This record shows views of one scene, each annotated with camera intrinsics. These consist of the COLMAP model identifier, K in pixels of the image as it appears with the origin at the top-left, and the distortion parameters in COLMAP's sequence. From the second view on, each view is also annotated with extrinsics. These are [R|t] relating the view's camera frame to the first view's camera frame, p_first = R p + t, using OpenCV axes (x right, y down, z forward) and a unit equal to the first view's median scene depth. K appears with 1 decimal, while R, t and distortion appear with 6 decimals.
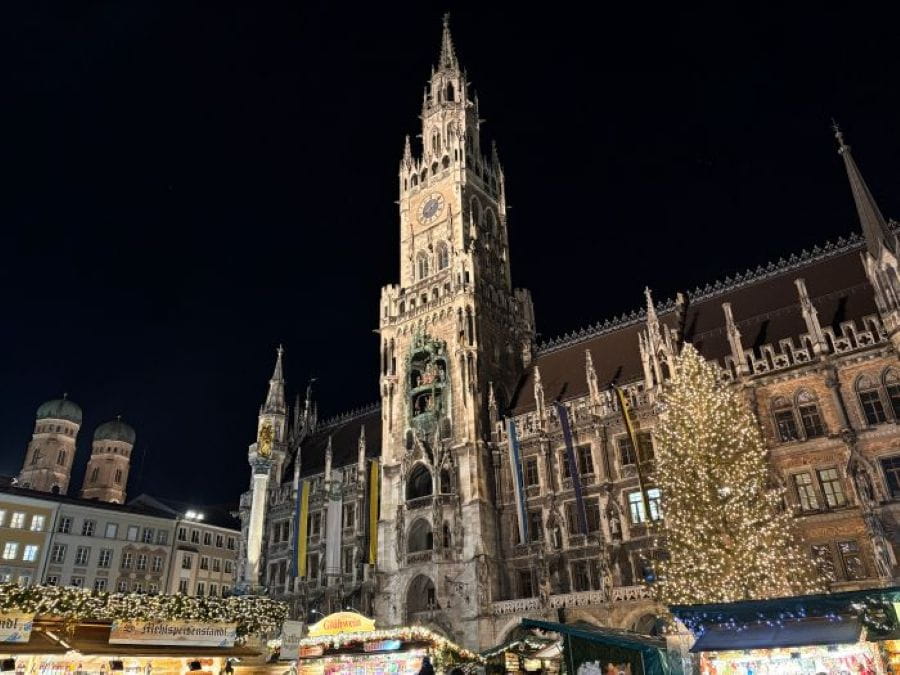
lens RADIAL K [[660.1, 0, 450.0], [0, 660.1, 337.5], [0, 0, 1]] dist [0.004085, -0.002807]
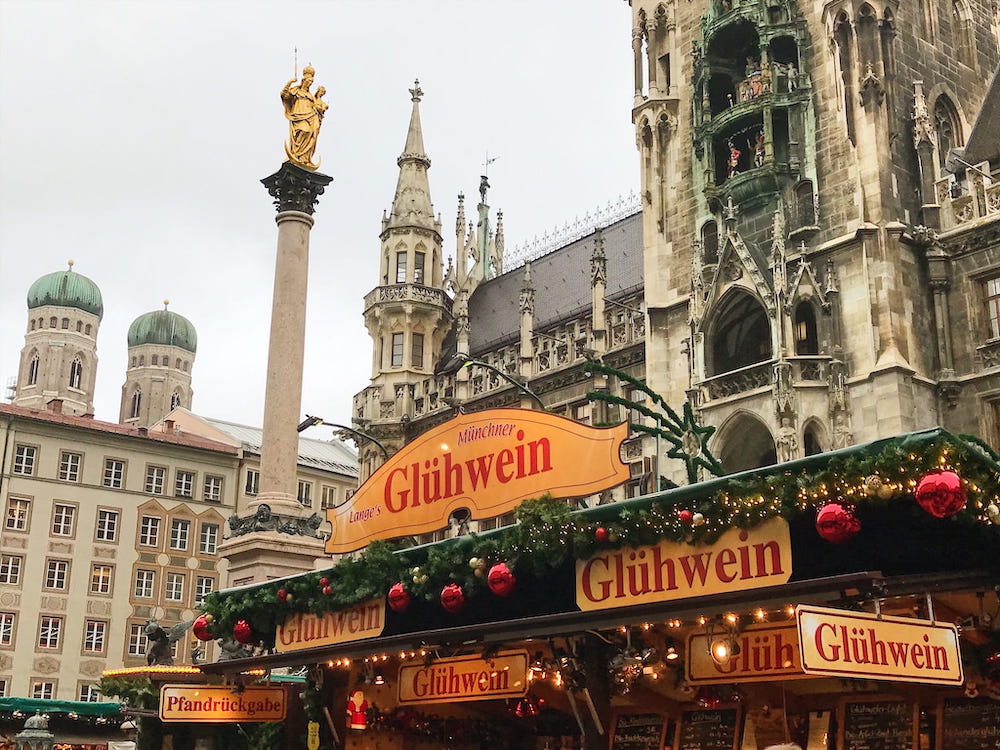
lens RADIAL K [[1298.5, 0, 500.0], [0, 1298.5, 375.0], [0, 0, 1]] dist [0.025736, 0.017904]
pose [[0.977086, -0.015963, -0.212244, -0.019328], [0.055064, 0.982194, 0.179621, 0.088505], [0.205597, -0.187193, 0.960567, 0.187846]]
